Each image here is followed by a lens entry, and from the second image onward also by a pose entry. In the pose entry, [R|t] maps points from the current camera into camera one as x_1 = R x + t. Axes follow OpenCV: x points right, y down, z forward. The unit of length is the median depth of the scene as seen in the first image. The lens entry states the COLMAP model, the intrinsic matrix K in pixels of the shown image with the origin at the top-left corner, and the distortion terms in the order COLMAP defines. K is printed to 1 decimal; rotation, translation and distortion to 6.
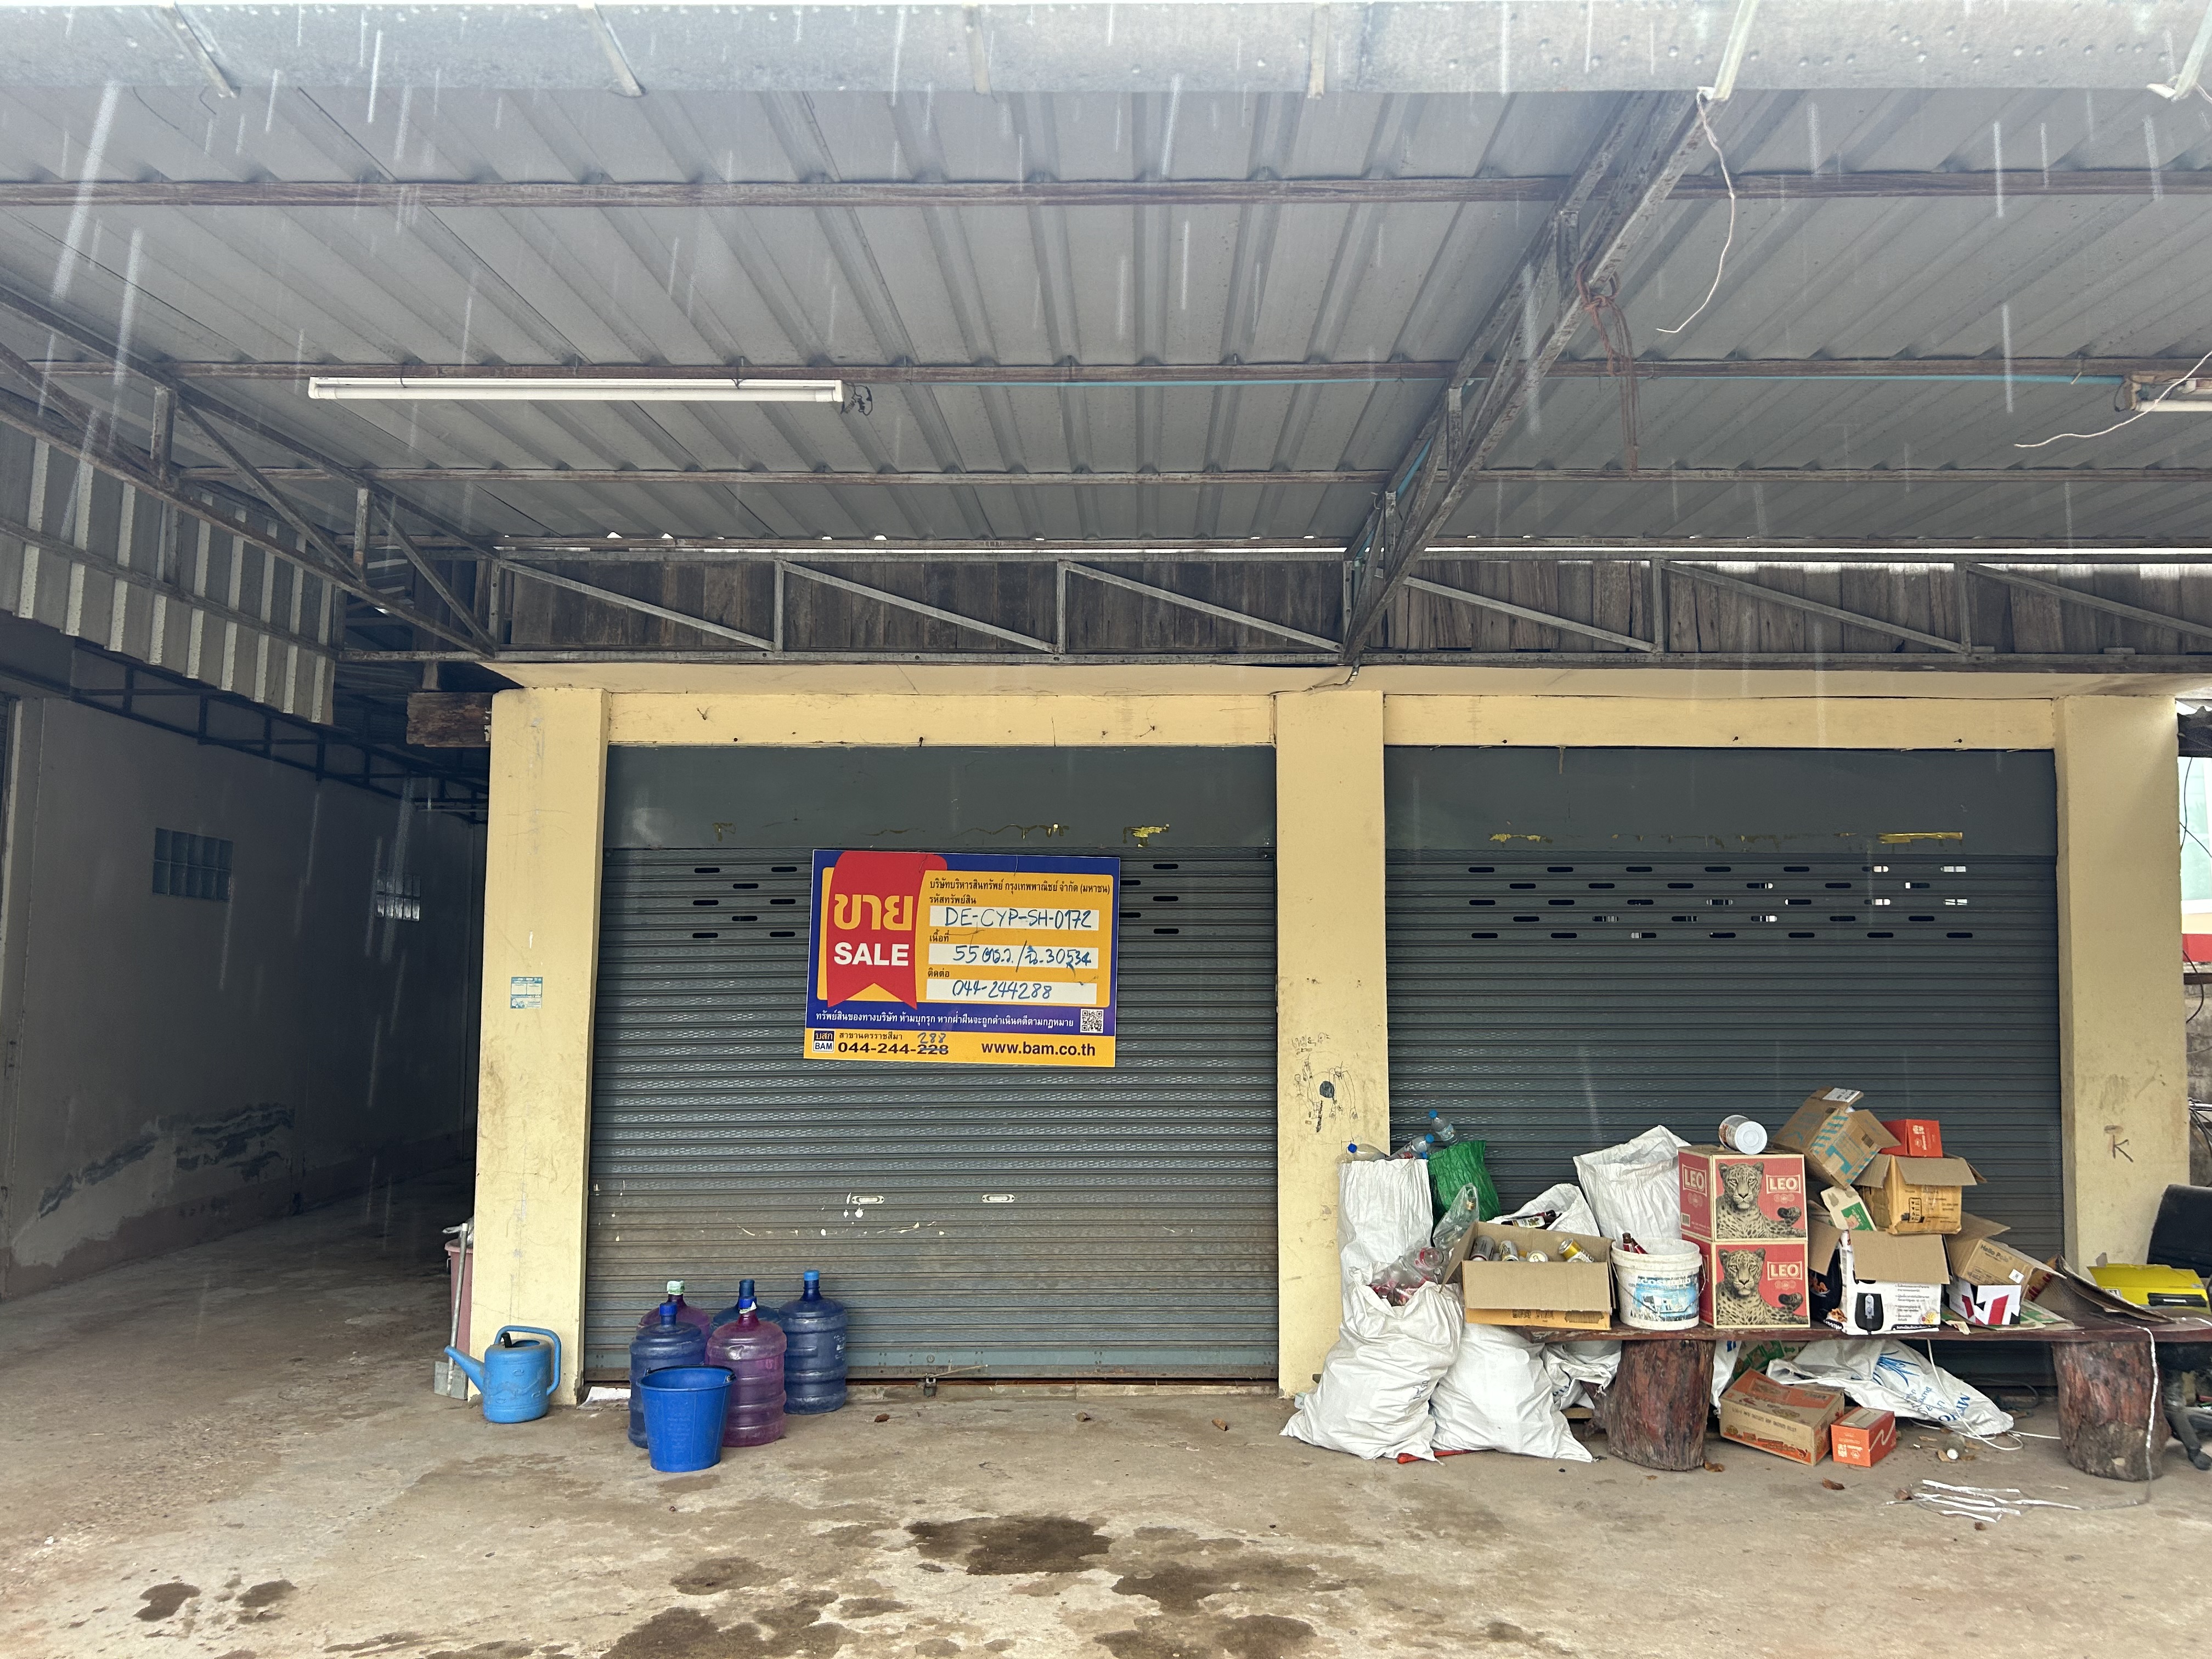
lens RADIAL K [[1675.0, 0, 1120.9], [0, 1675.0, 791.7], [0, 0, 1]] dist [0.052990, -0.053344]
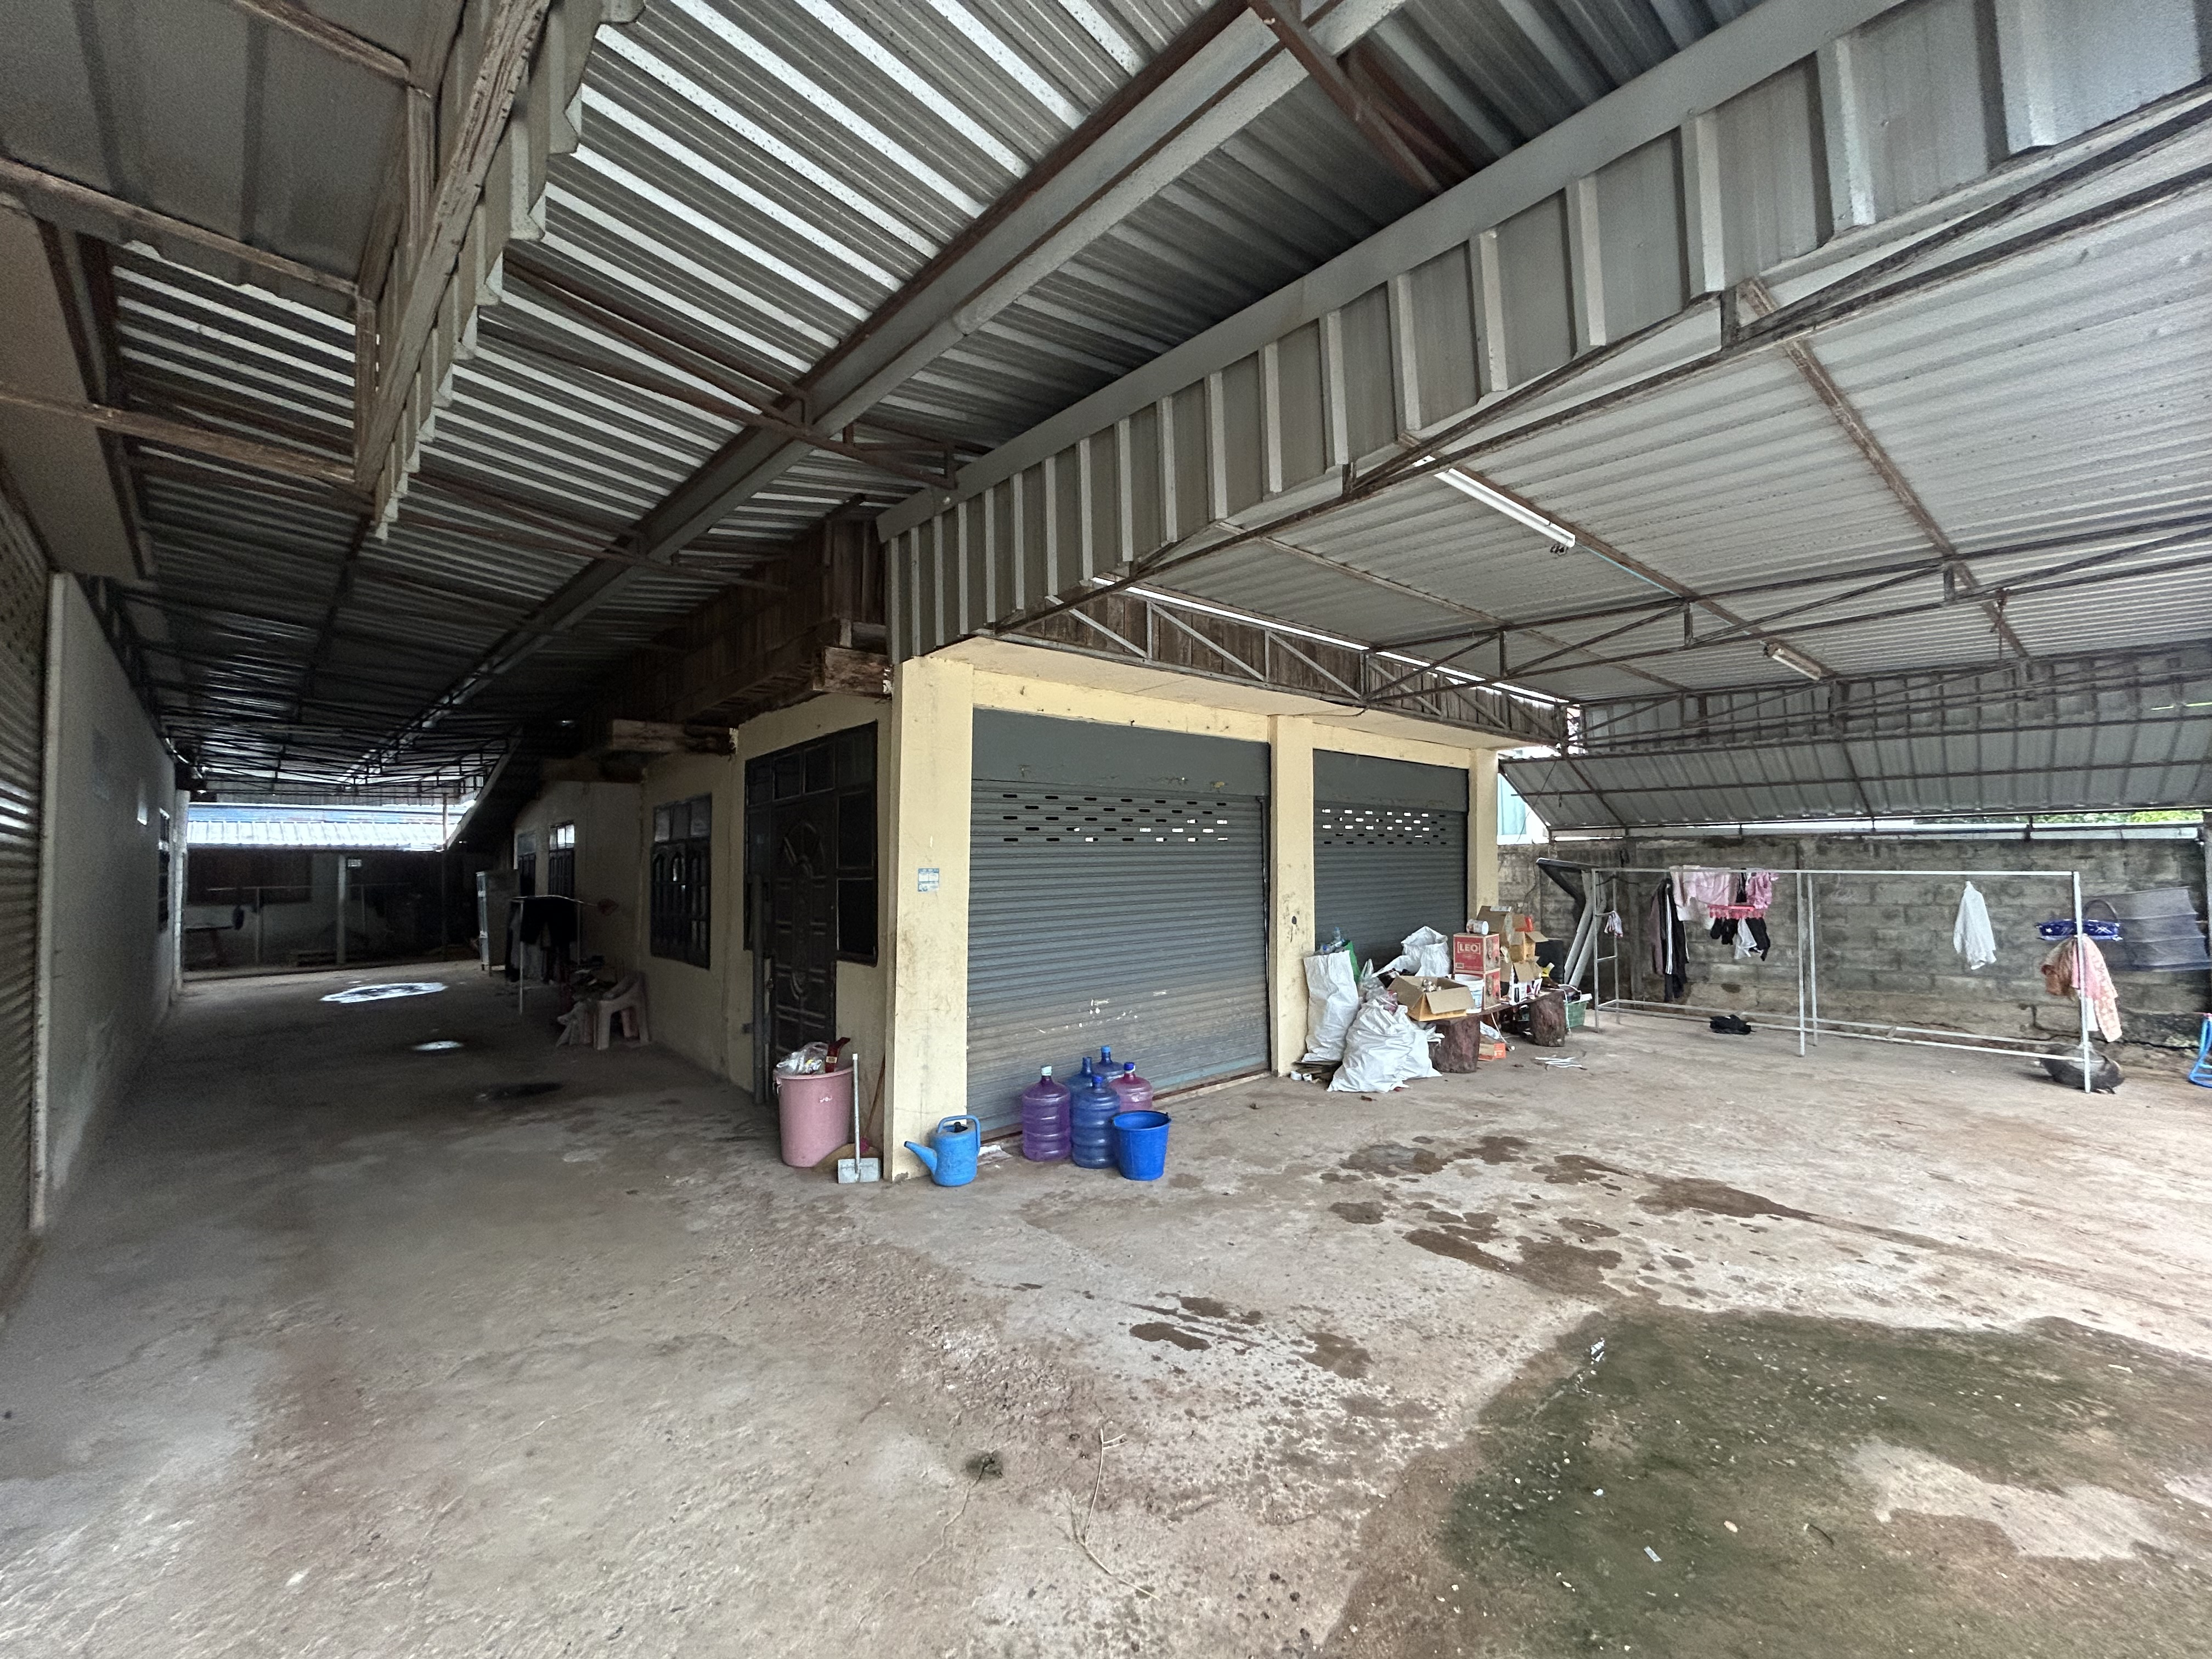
lens RADIAL K [[892.3, 0, 1114.7], [0, 892.3, 817.0], [0, 0, 1]] dist [-0.001902, -0.000292]
pose [[0.748229, 0.023845, 0.663012, -0.730229], [-0.061677, 0.997526, 0.033729, 0.034524], [-0.660567, -0.066130, 0.747849, 0.364614]]
